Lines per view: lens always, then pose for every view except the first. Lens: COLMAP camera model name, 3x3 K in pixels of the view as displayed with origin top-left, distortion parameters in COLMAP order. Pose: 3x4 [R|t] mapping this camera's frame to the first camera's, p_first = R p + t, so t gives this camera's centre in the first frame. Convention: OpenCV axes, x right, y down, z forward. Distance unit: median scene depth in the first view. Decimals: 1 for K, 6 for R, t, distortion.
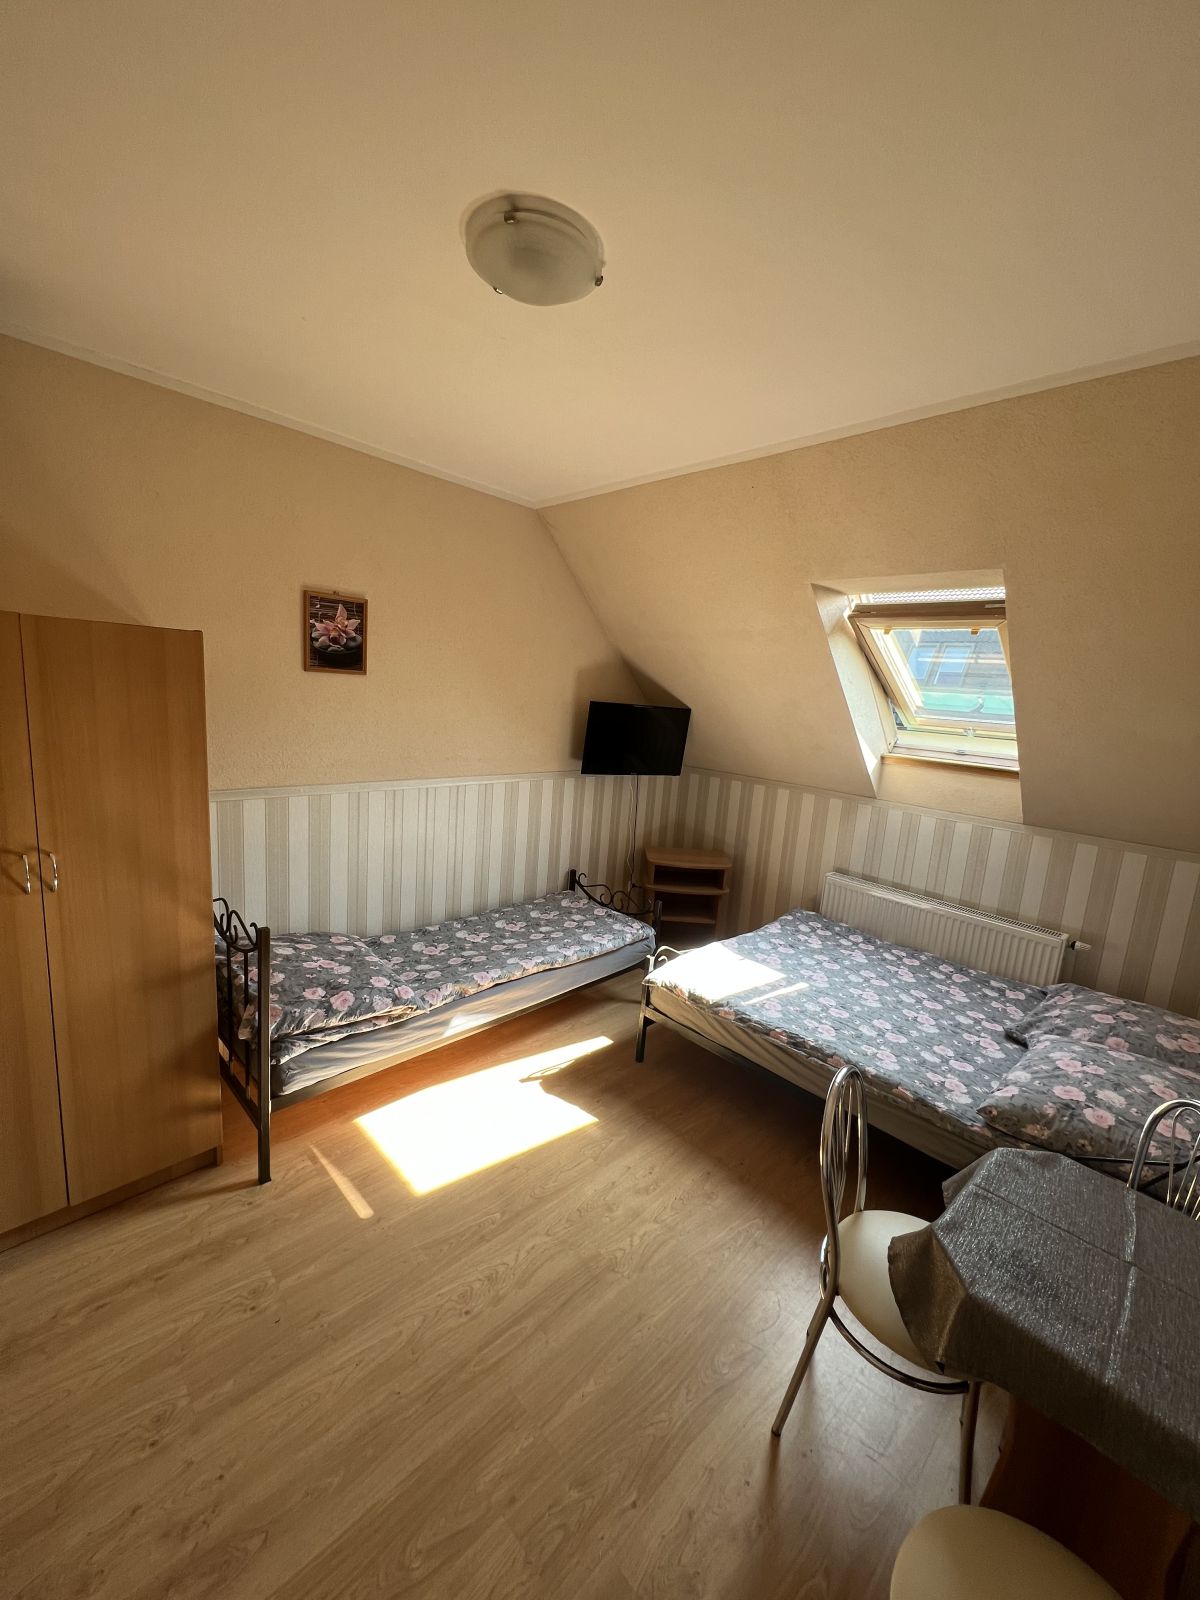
lens RADIAL K [[639.3, 0, 600.8], [0, 639.3, 797.1], [0, 0, 1]] dist [0.001075, -0.000333]
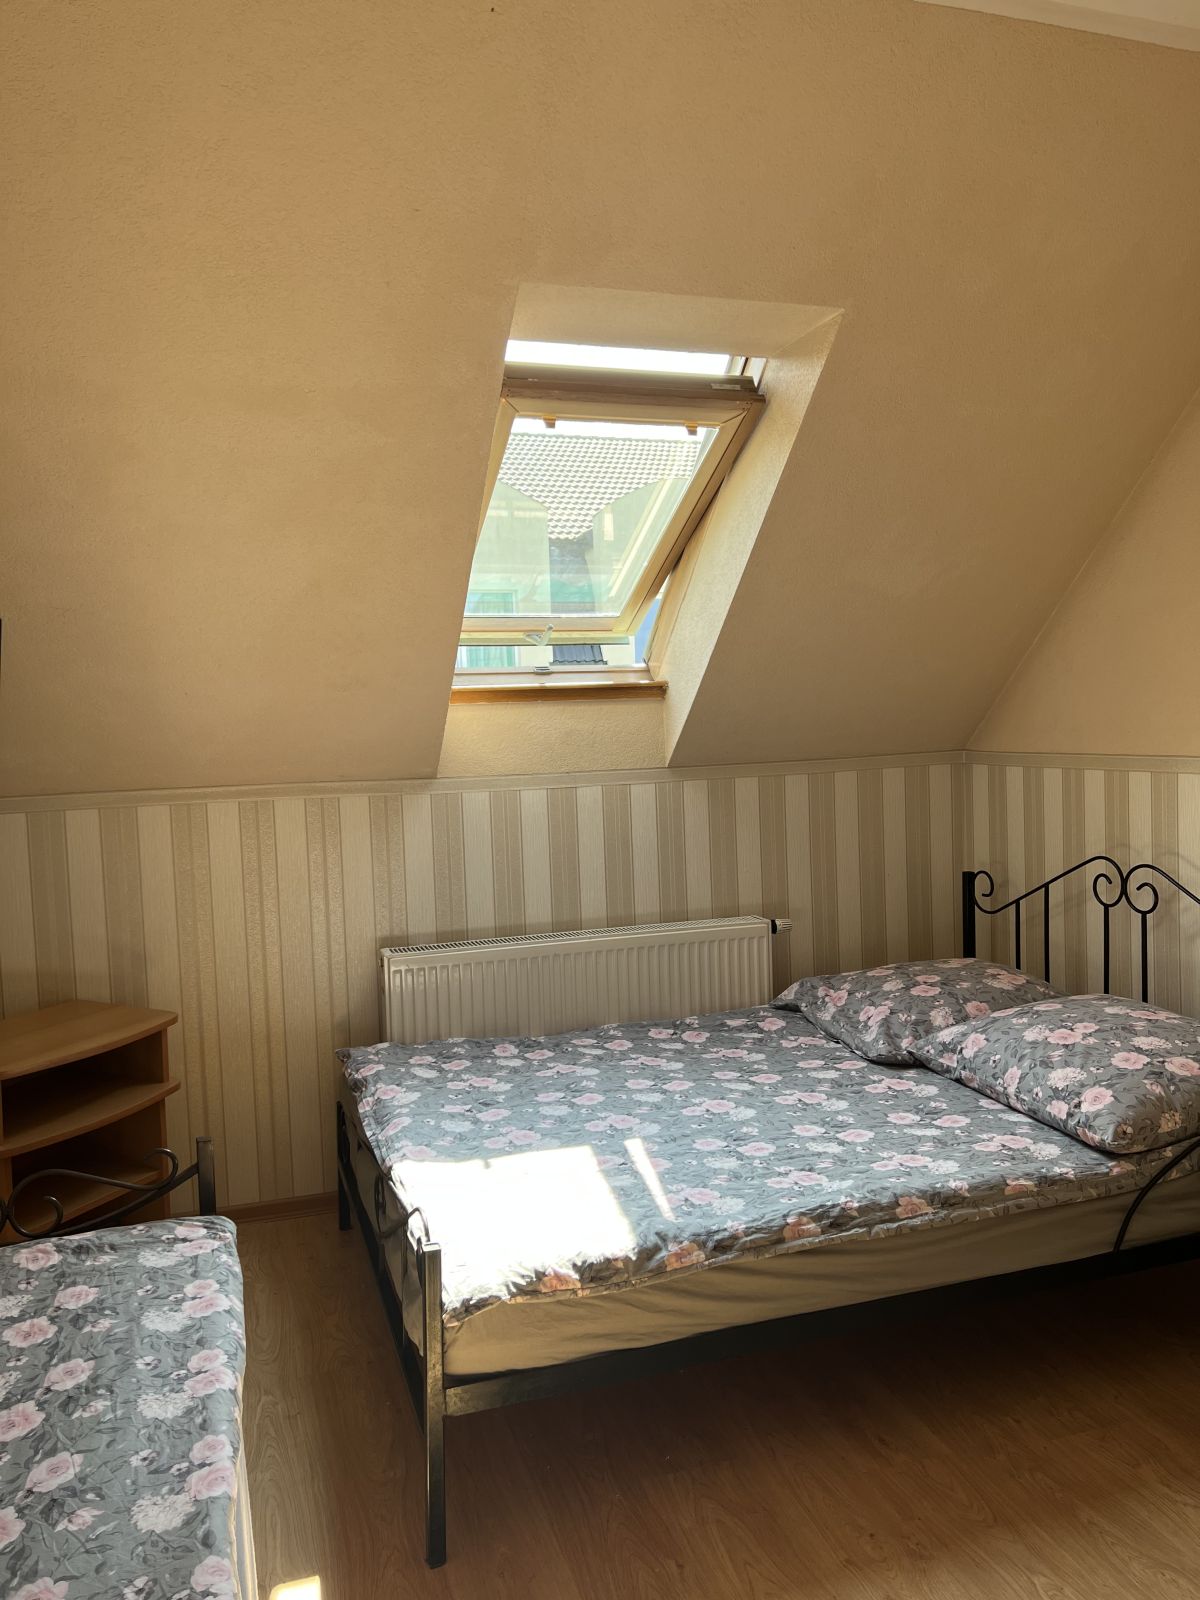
lens RADIAL K [[1197.7, 0, 598.7], [0, 1197.7, 799.4], [0, 0, 1]] dist [0.050181, -0.047730]
pose [[0.446385, -0.153587, 0.881562, -0.437879], [0.213895, 0.974916, 0.061544, -0.013936], [-0.868901, 0.161089, 0.468040, 0.570586]]
